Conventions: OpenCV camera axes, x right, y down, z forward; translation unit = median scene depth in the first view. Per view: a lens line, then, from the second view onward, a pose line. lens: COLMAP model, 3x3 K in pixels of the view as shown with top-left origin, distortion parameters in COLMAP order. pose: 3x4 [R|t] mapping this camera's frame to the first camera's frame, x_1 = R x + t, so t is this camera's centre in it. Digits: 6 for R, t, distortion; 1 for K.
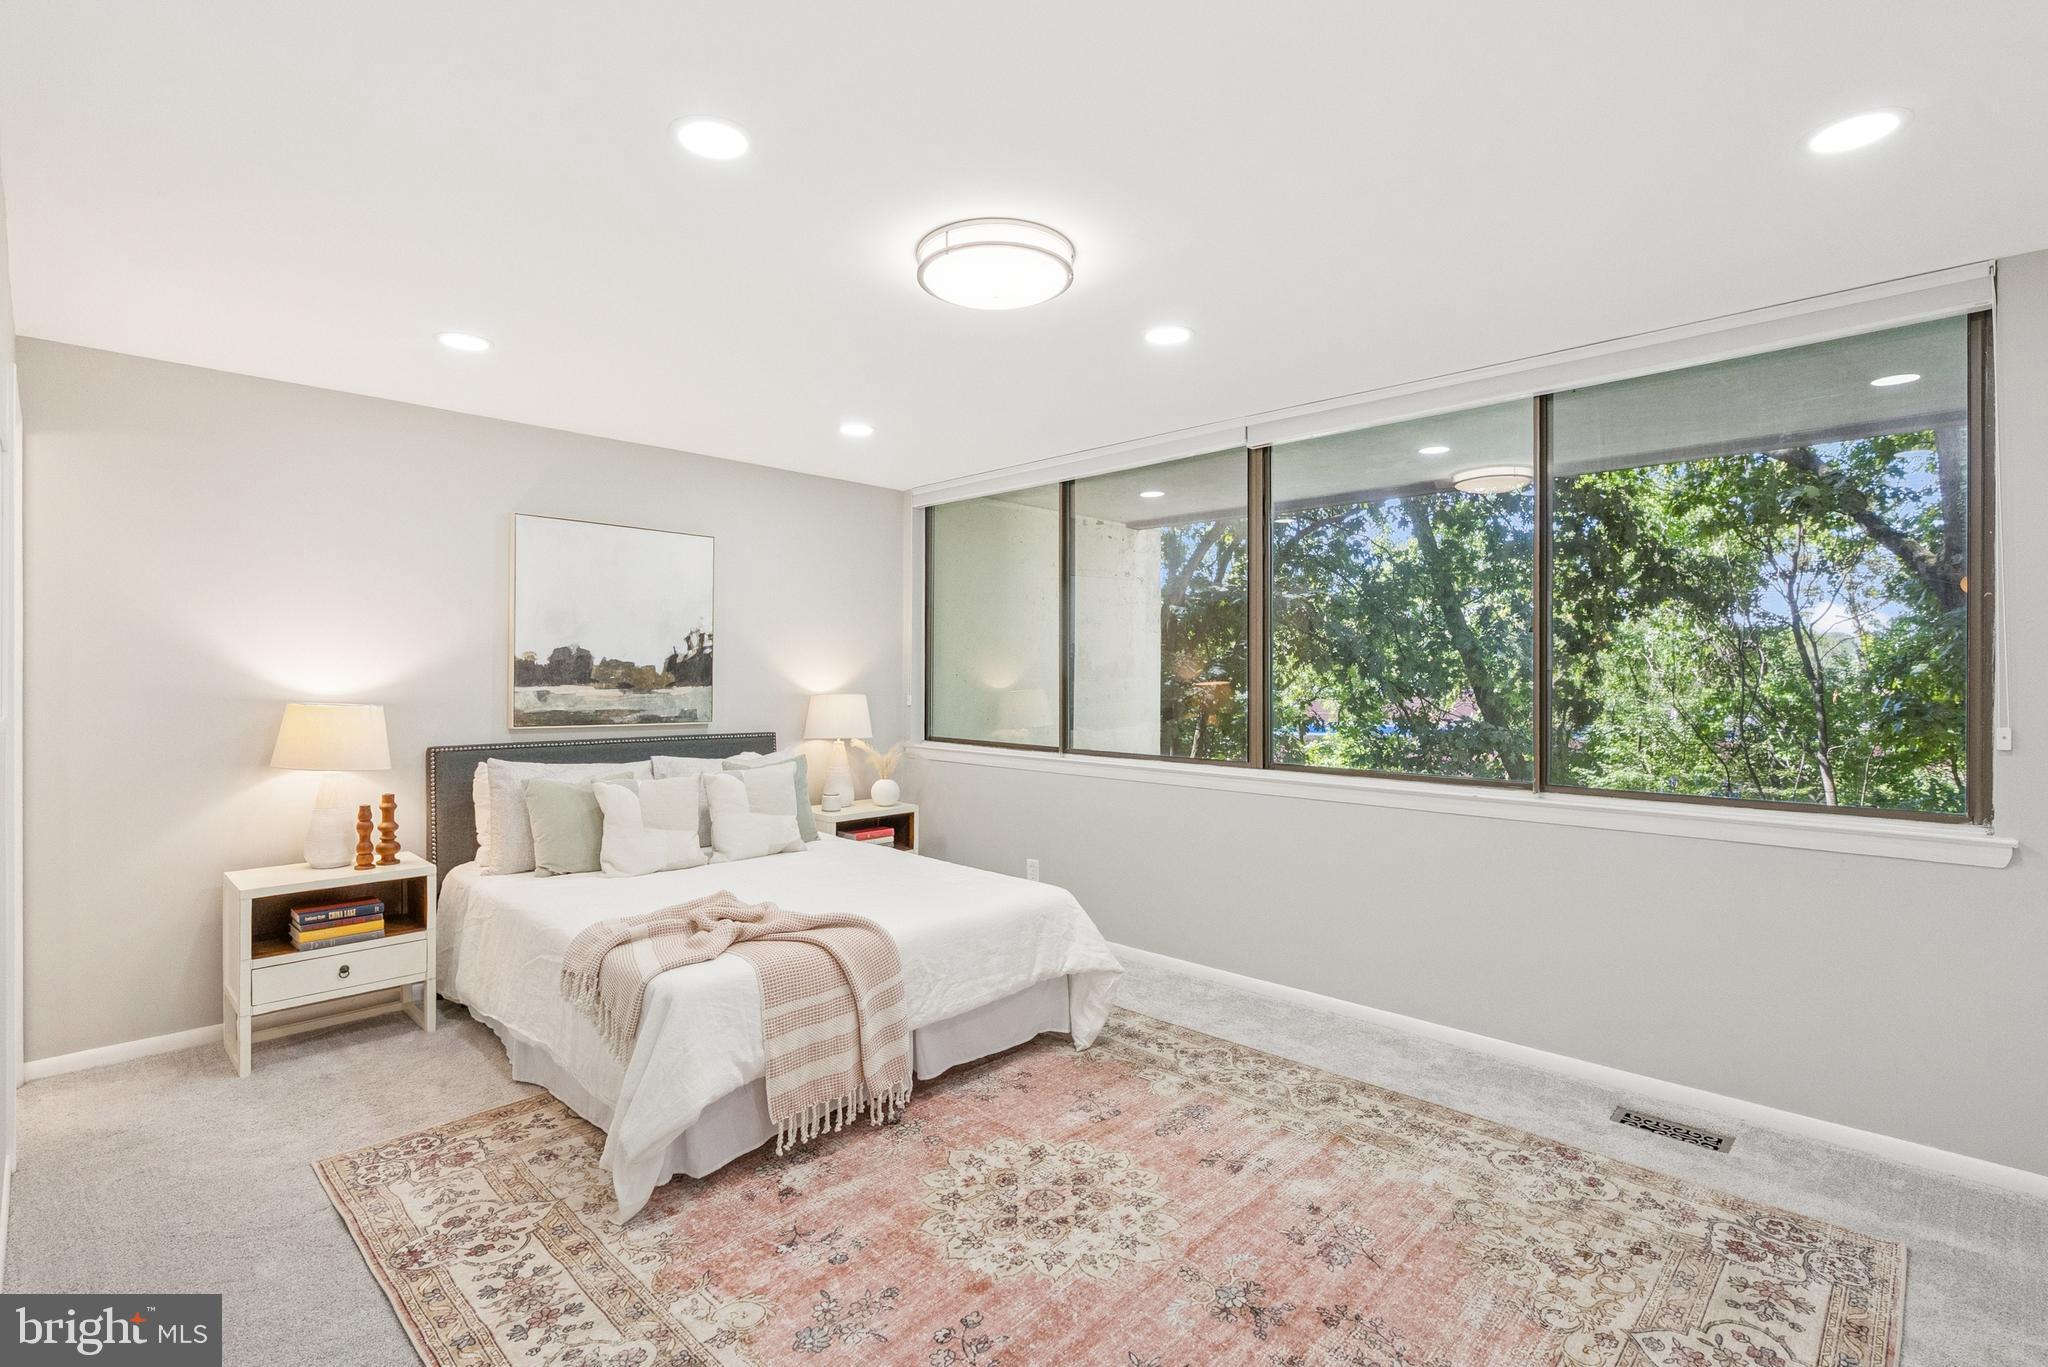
lens RADIAL K [[950.4, 0, 1016.4], [0, 950.4, 665.9], [0, 0, 1]] dist [-0.008374, 0.000906]
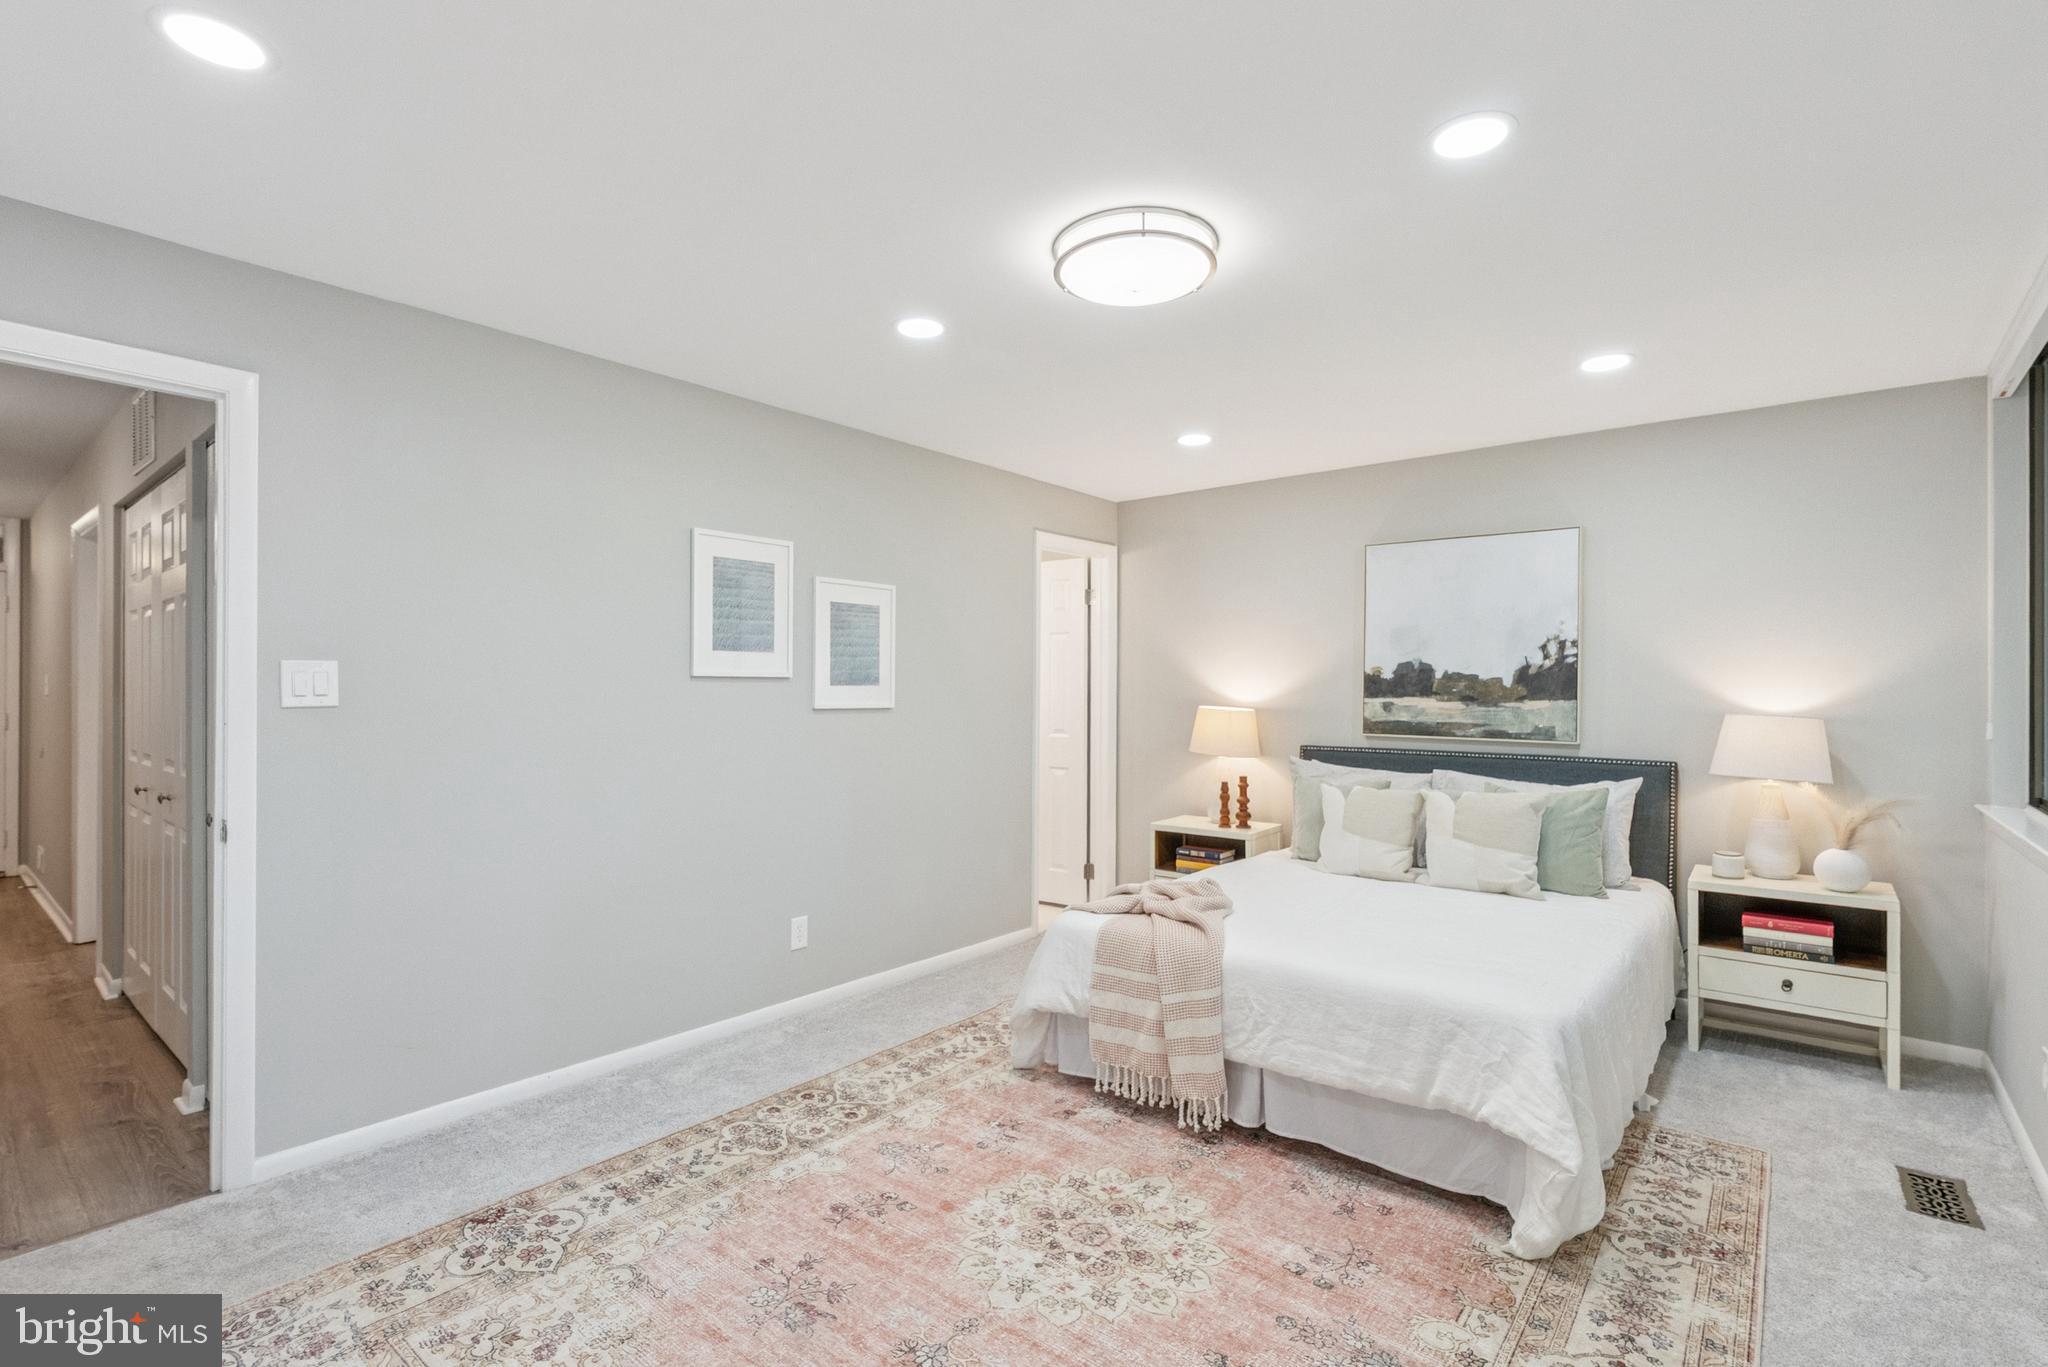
lens RADIAL K [[947.6, 0, 1022.7], [0, 947.6, 678.5], [0, 0, 1]] dist [-0.005979, -0.000205]
pose [[0.085859, -0.013327, -0.996218, 0.720192], [0.006382, 0.999897, -0.012827, 0.013318], [0.996287, -0.005257, 0.085935, 0.630300]]
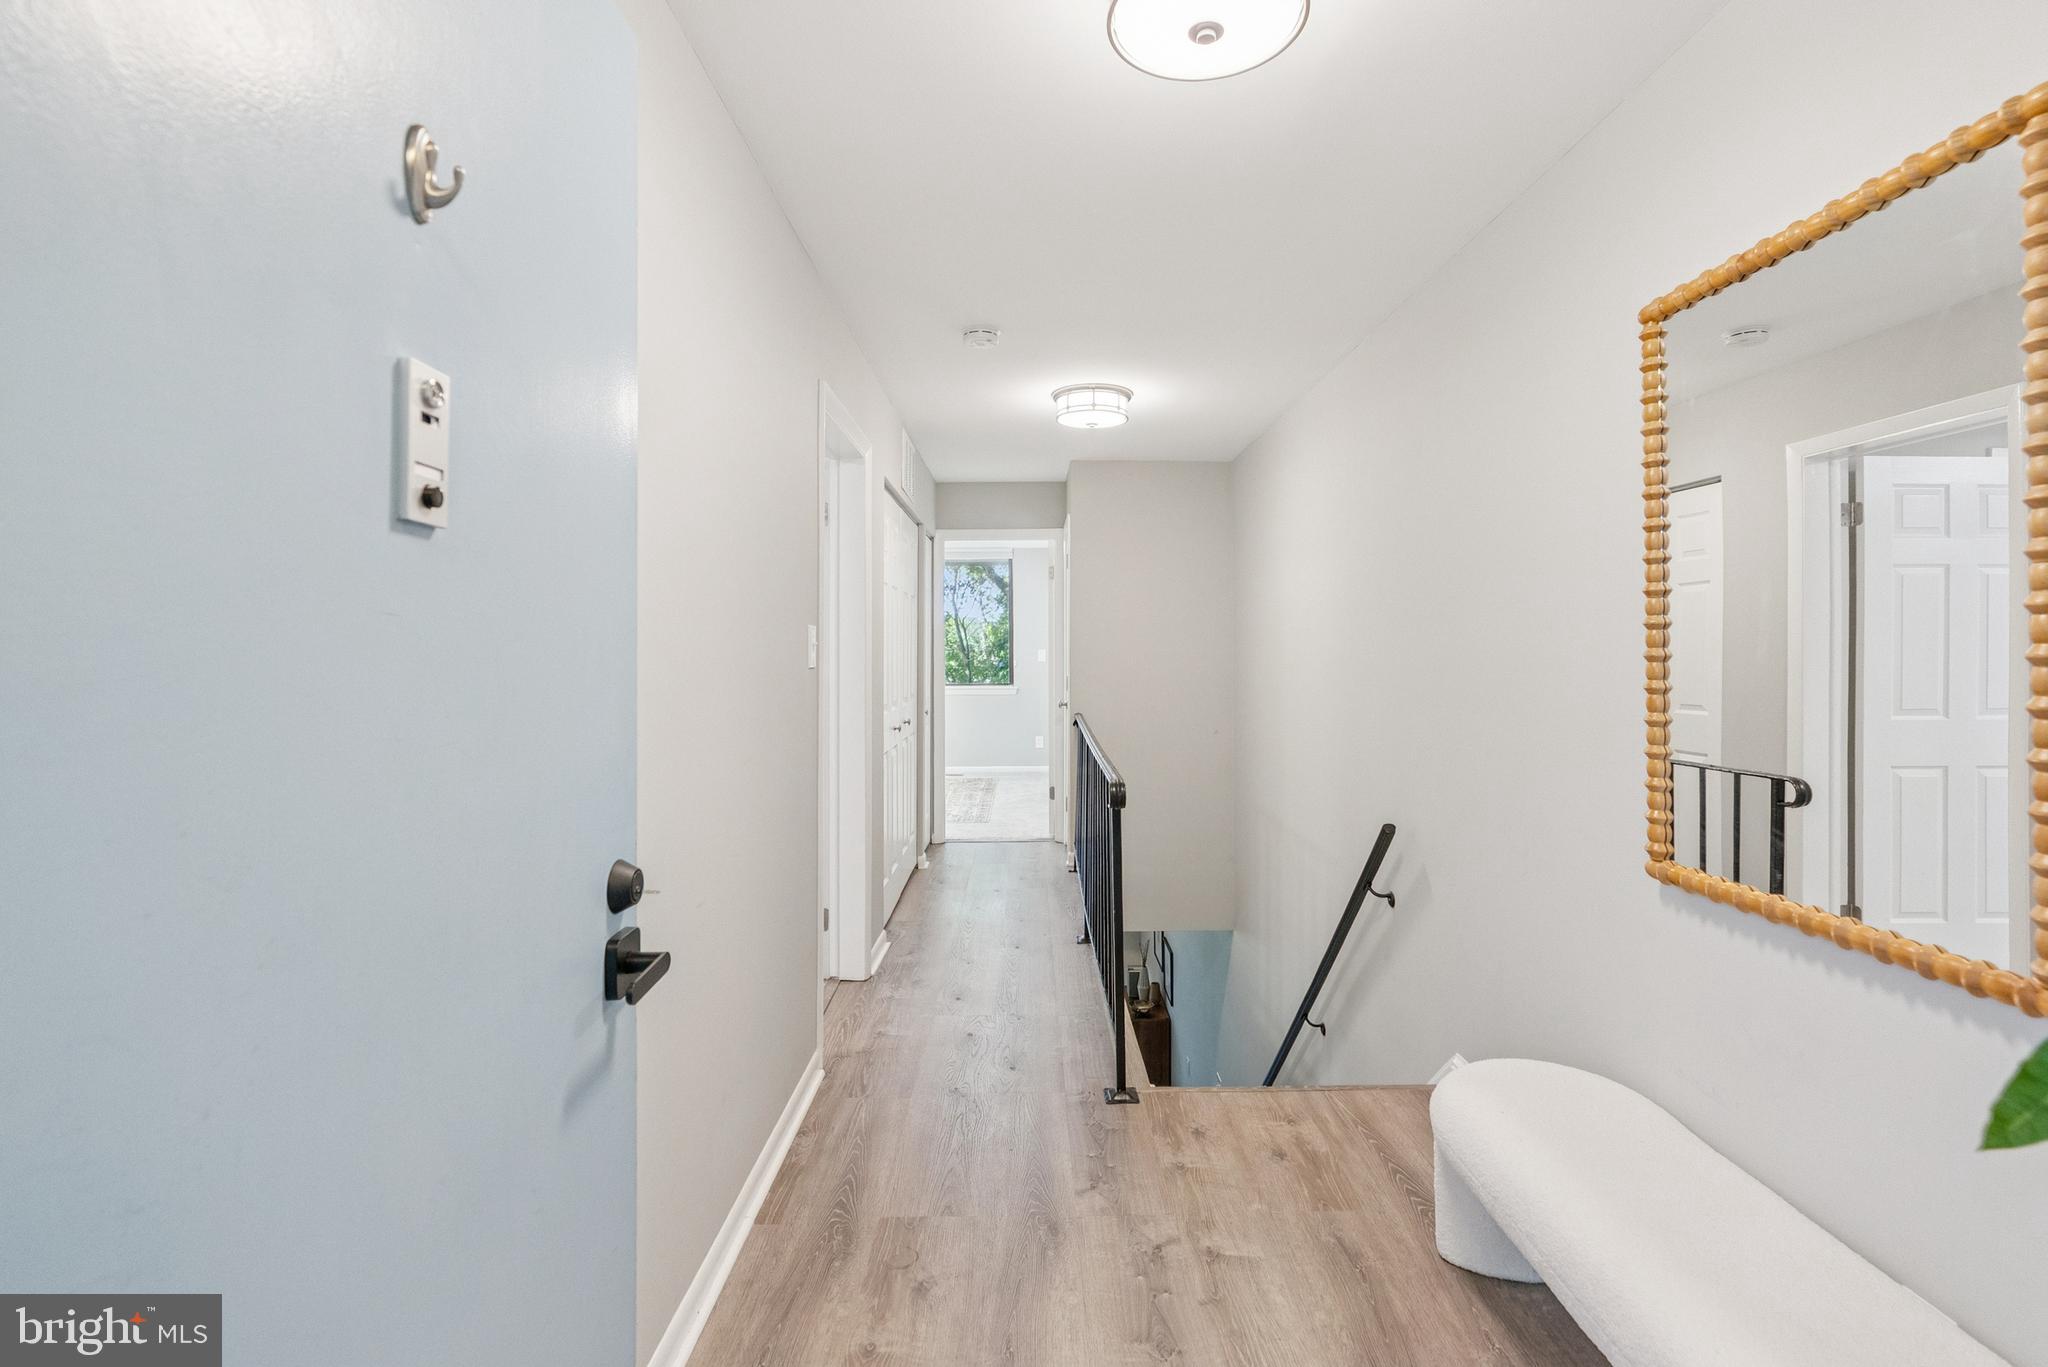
lens RADIAL K [[950.4, 0, 1016.4], [0, 950.4, 665.9], [0, 0, 1]] dist [-0.008374, 0.000906]
pose [[0.722497, -0.015530, 0.691199, -1.406771], [-0.001337, 0.999714, 0.023860, -0.007547], [-0.691372, -0.018163, 0.722270, -1.547505]]
